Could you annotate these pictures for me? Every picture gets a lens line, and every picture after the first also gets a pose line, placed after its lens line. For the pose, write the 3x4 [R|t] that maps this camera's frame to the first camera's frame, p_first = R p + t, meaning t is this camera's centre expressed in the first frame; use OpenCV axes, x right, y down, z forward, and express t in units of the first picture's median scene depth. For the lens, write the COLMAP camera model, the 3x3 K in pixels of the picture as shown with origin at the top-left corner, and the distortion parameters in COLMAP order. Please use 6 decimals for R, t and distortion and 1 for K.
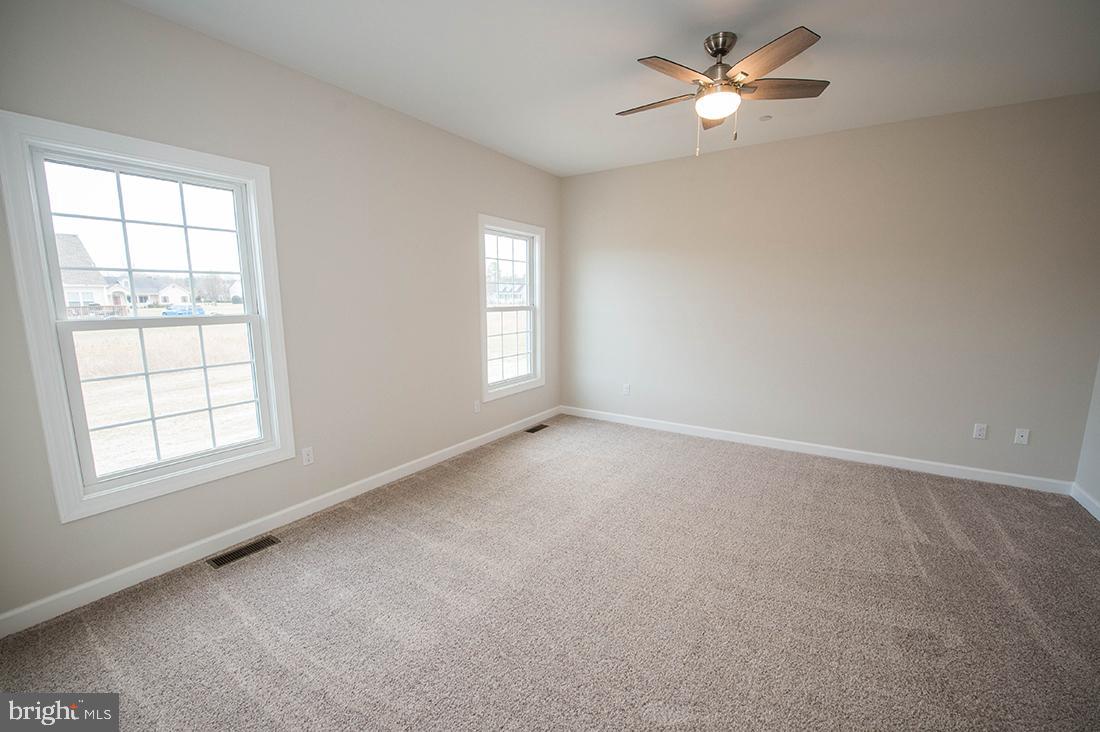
lens RADIAL K [[446.8, 0, 552.0], [0, 446.8, 366.2], [0, 0, 1]] dist [-0.020400, -0.000896]
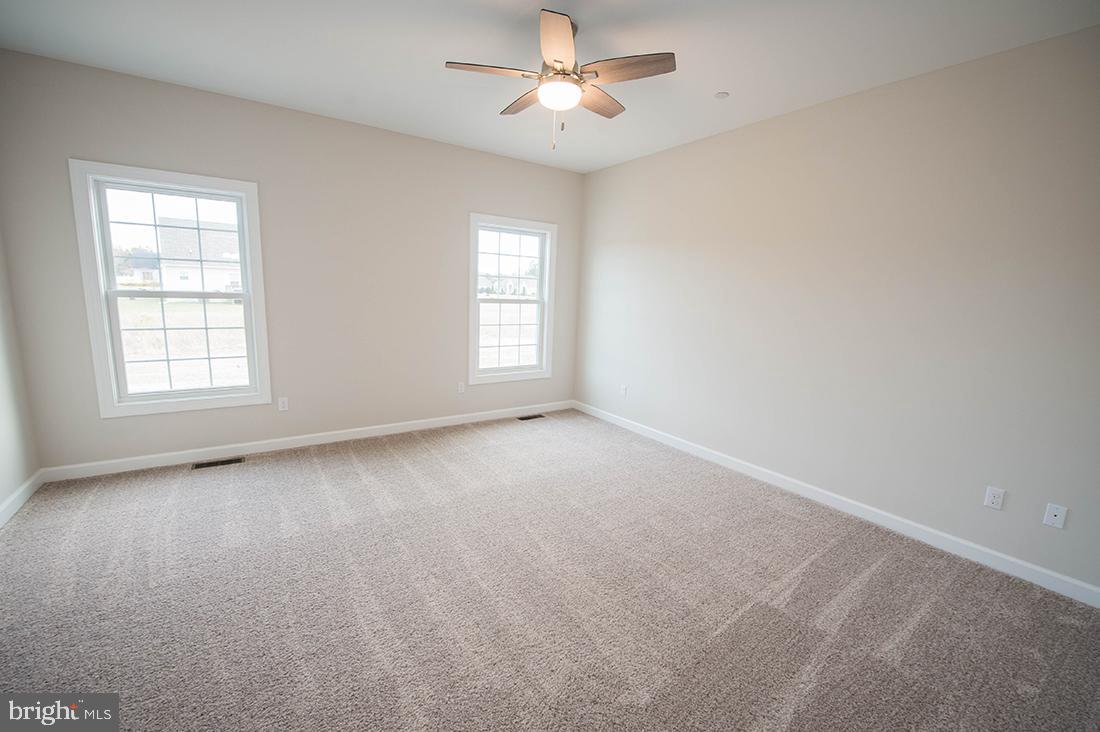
lens RADIAL K [[446.8, 0, 555.9], [0, 446.8, 367.2], [0, 0, 1]] dist [-0.020400, -0.000896]
pose [[0.926520, 0.099423, -0.362870, 0.519813], [-0.096420, 0.994990, 0.026427, -0.013496], [0.363680, 0.010502, 0.931465, 0.063160]]
